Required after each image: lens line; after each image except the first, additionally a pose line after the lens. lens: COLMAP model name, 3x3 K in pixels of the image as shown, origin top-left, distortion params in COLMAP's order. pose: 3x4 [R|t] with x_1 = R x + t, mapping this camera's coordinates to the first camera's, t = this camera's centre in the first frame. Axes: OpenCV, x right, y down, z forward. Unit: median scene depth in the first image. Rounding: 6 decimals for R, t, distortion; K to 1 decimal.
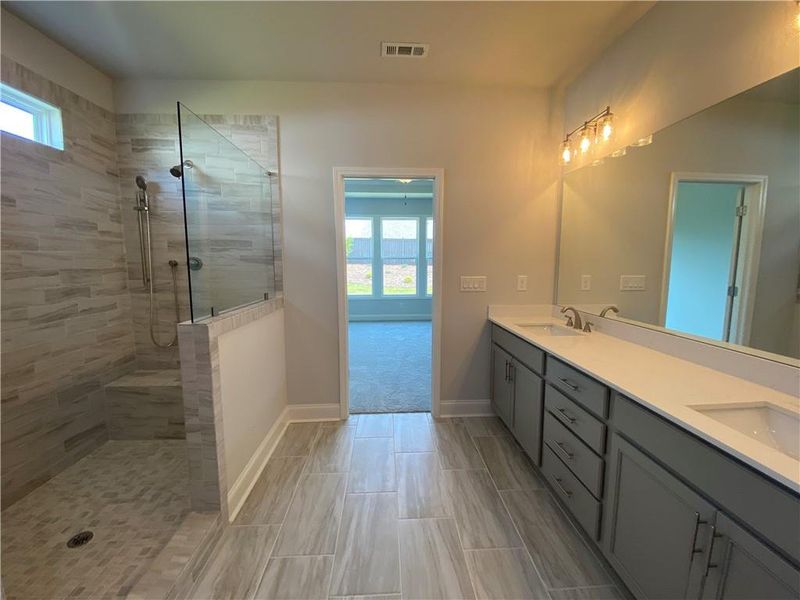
lens RADIAL K [[322.7, 0, 400.4], [0, 322.7, 296.4], [0, 0, 1]] dist [0.025402, -0.024037]
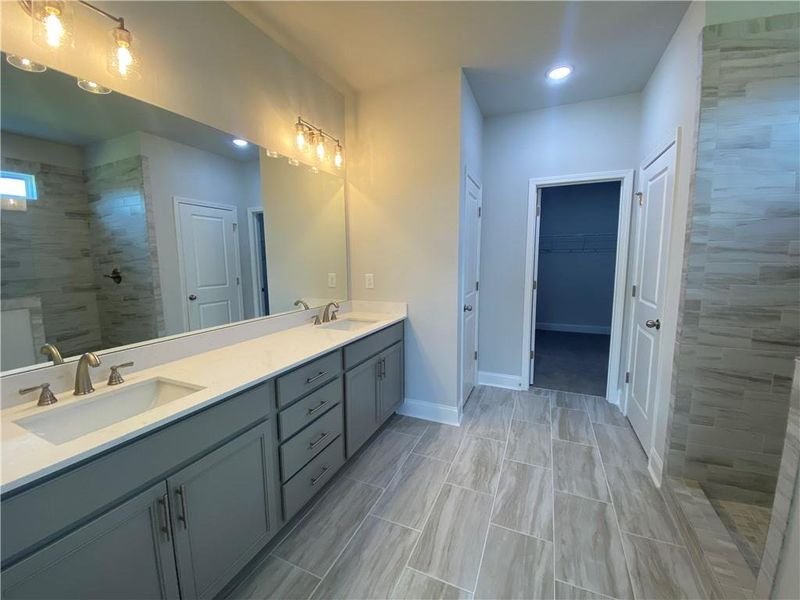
lens RADIAL K [[322.7, 0, 400.4], [0, 322.7, 296.4], [0, 0, 1]] dist [0.025402, -0.024037]
pose [[-0.891294, -0.050422, 0.450613, -0.178737], [0.055032, 0.974422, 0.217886, -0.194320], [-0.450074, 0.218998, -0.865721, 1.742806]]
